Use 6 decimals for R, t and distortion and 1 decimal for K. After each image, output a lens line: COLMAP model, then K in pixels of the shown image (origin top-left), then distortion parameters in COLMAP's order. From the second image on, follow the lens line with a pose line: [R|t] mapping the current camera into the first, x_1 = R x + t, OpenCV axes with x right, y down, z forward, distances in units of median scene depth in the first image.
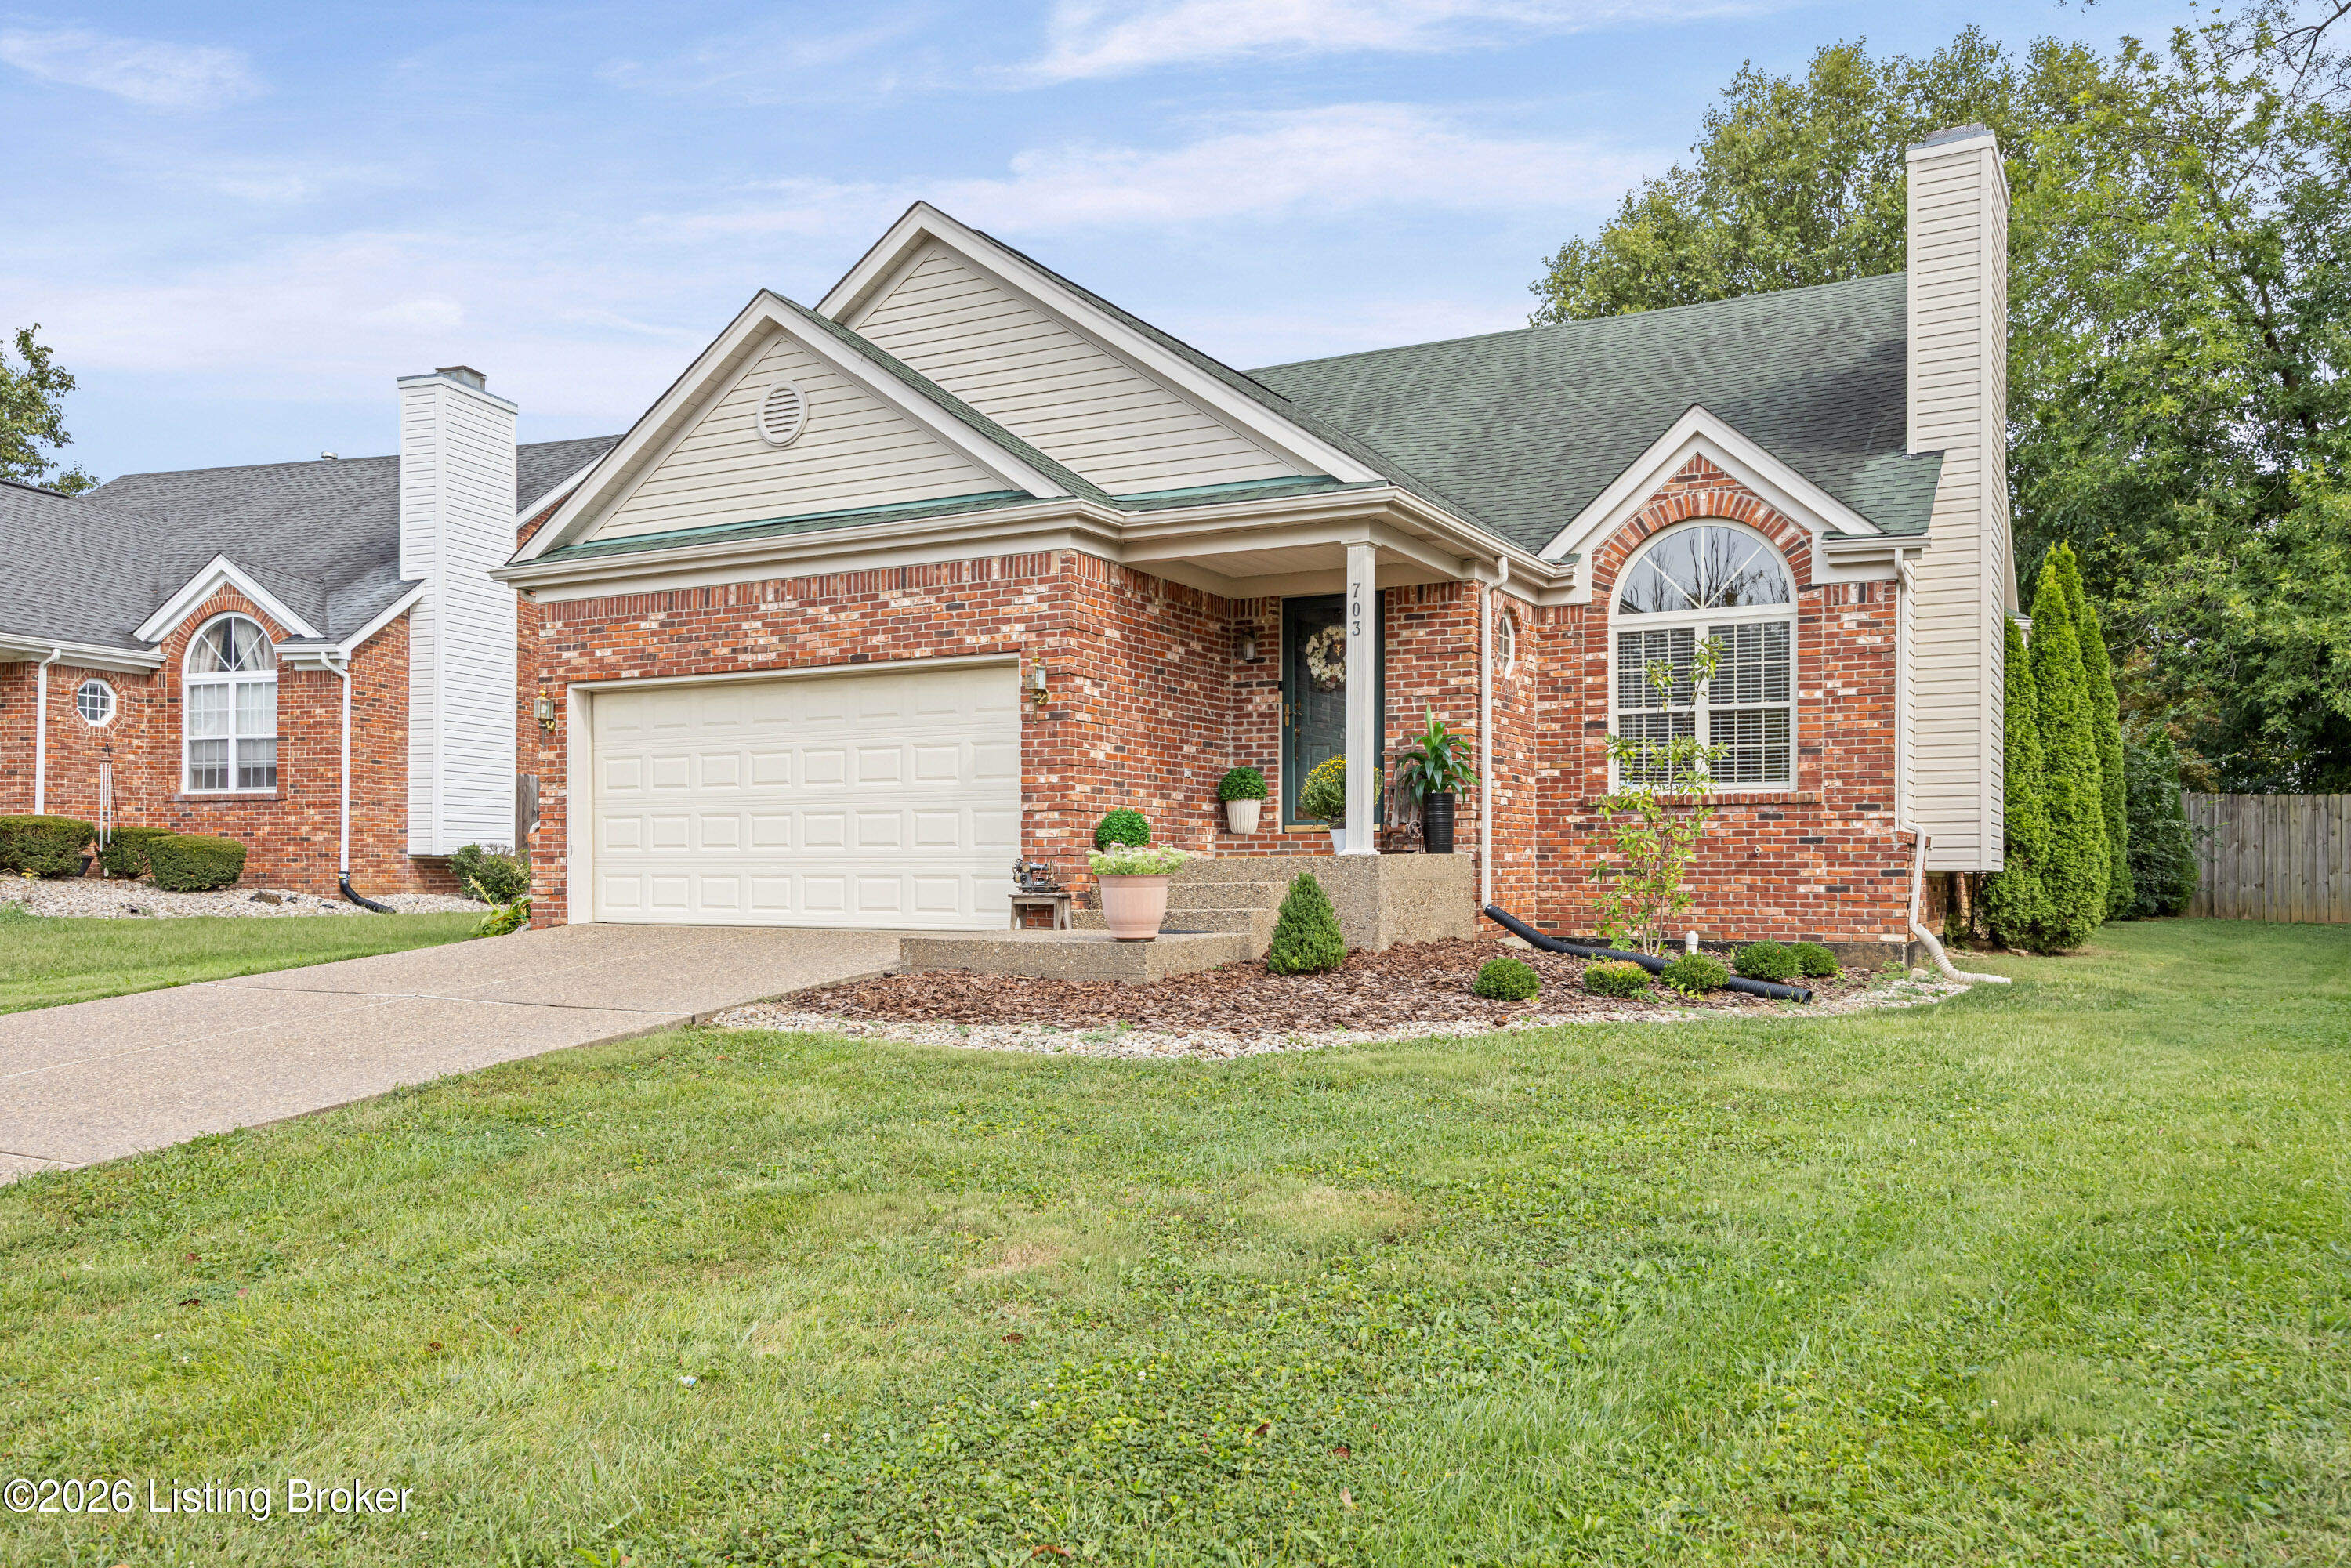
lens RADIAL K [[1760.6, 0, 1176.1], [0, 1760.6, 798.4], [0, 0, 1]] dist [0.000505, -0.000255]
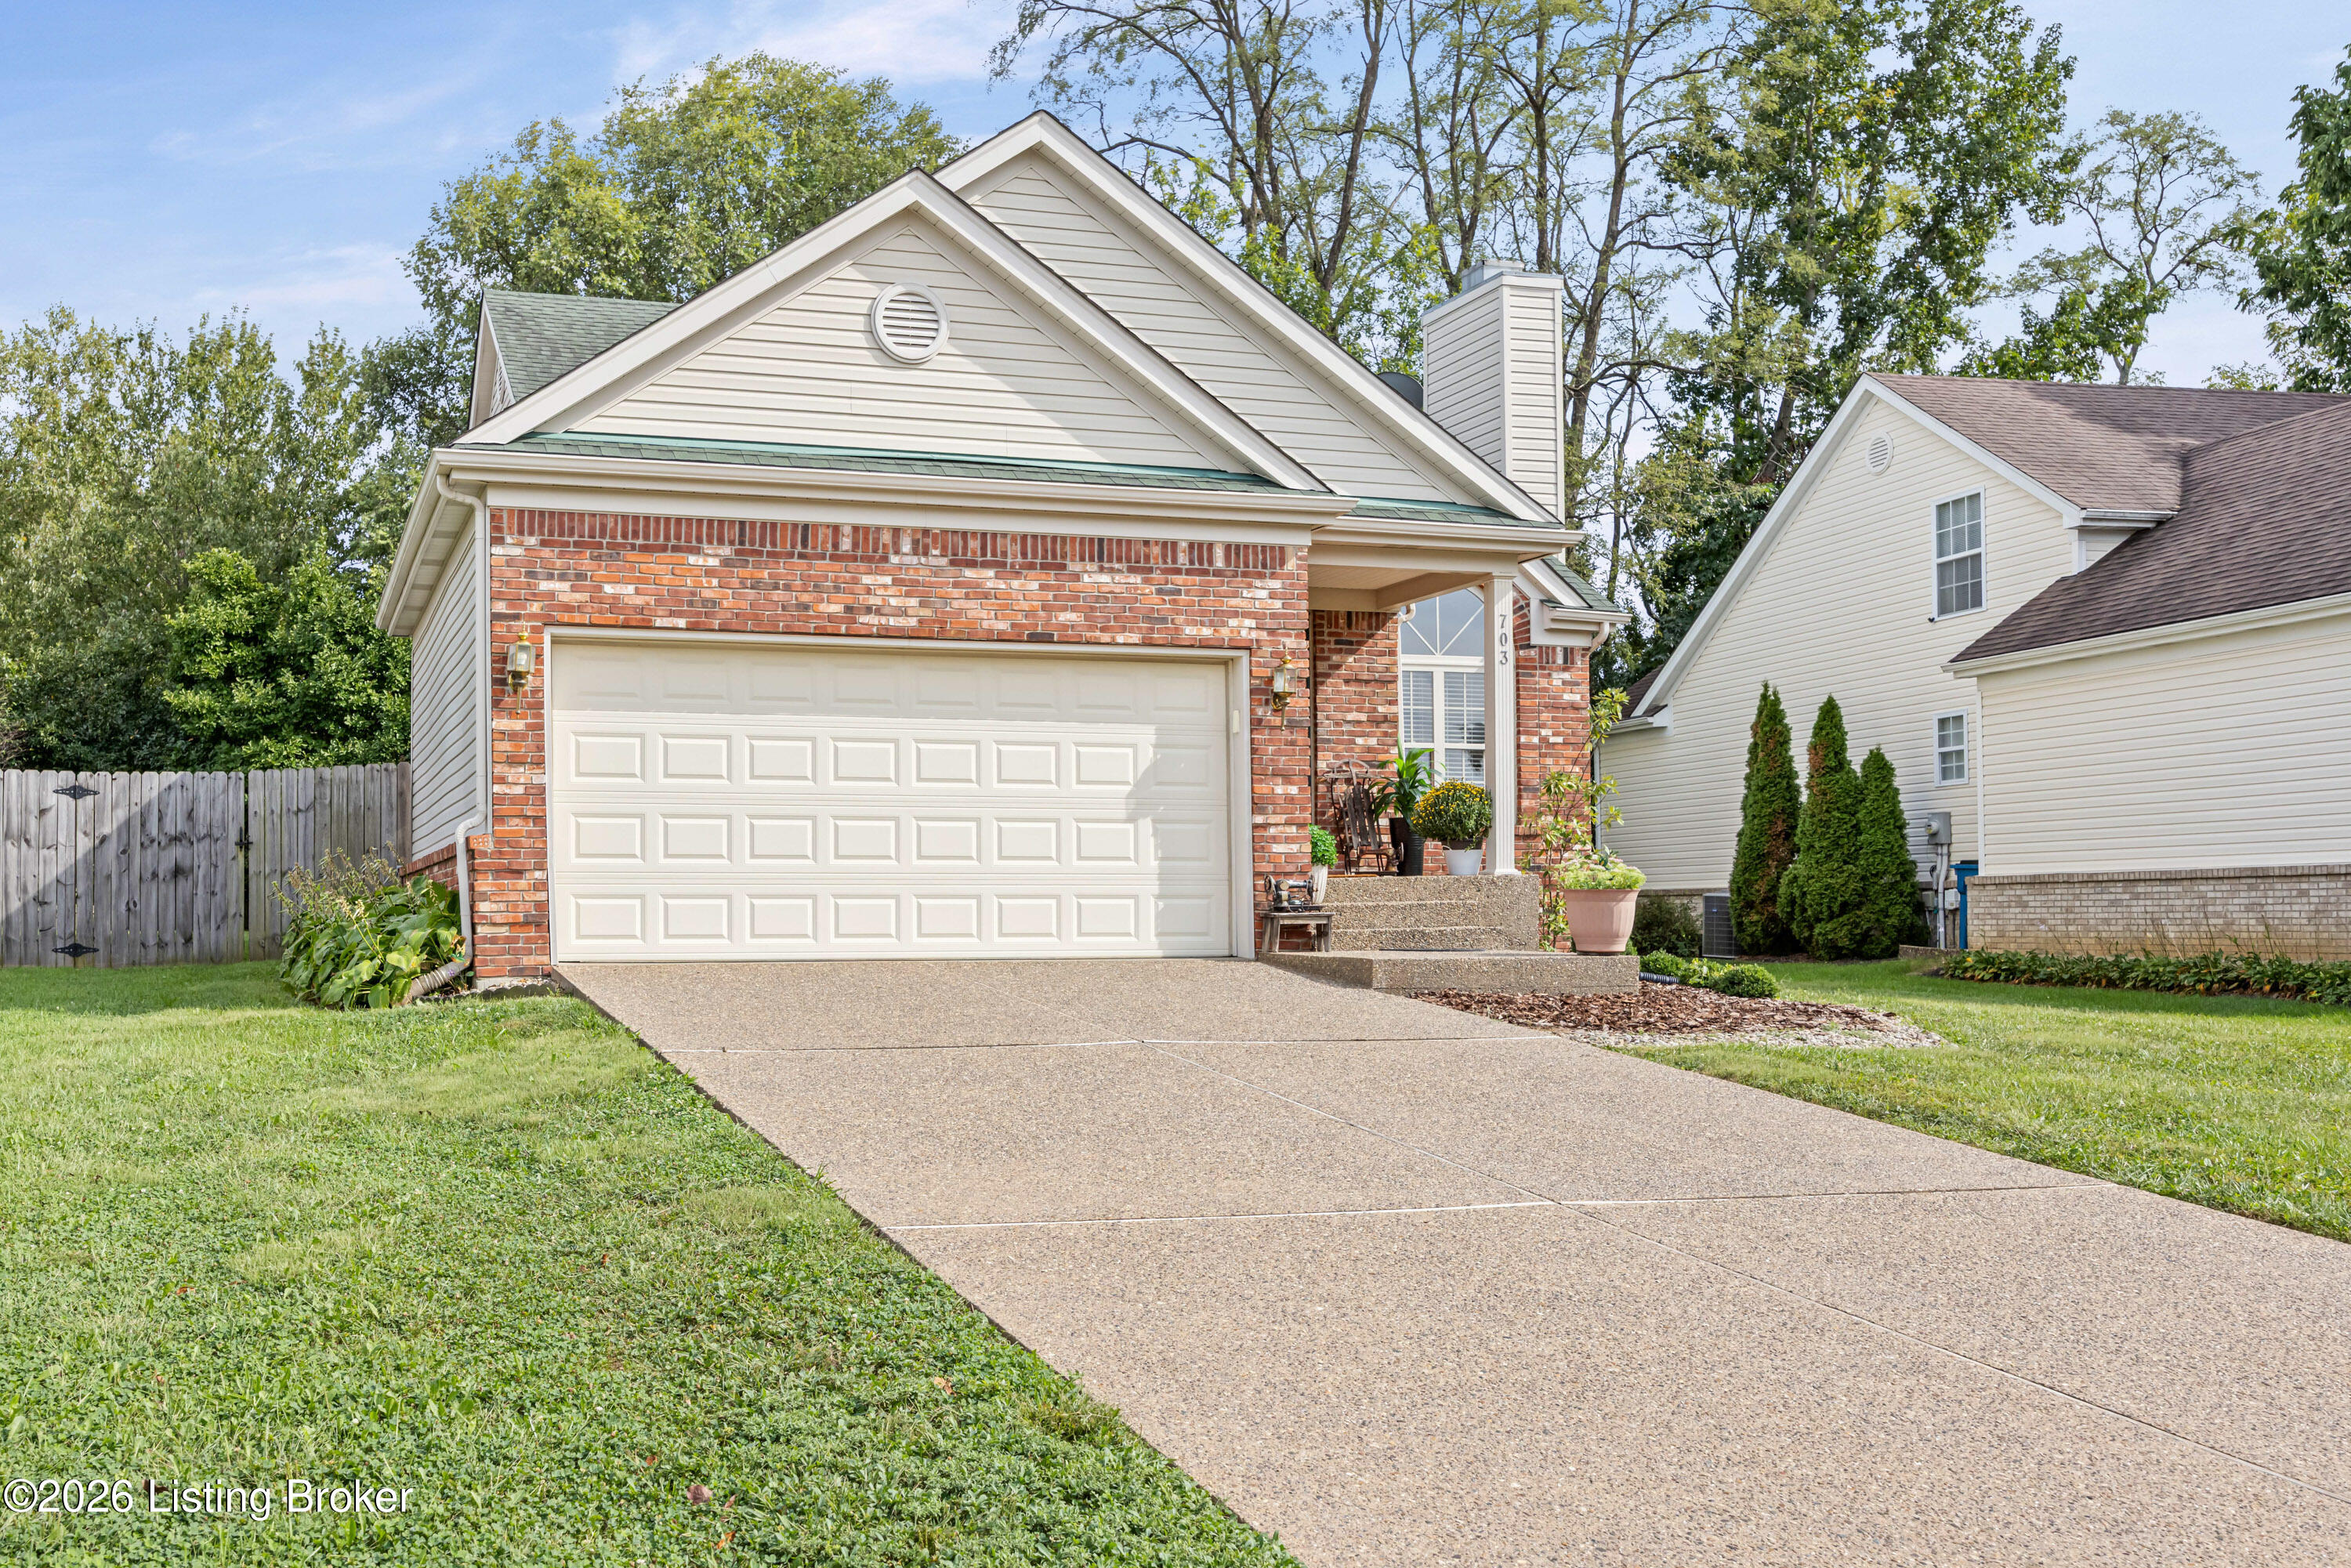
lens RADIAL K [[1979.3, 0, 1175.3], [0, 1979.3, 783.9], [0, 0, 1]] dist [-0.001244, 0.000810]
pose [[0.713837, 0.041859, 0.699059, -0.768021], [-0.024994, 0.999099, -0.034303, 0.020855], [-0.699865, 0.007015, 0.714240, 0.269333]]
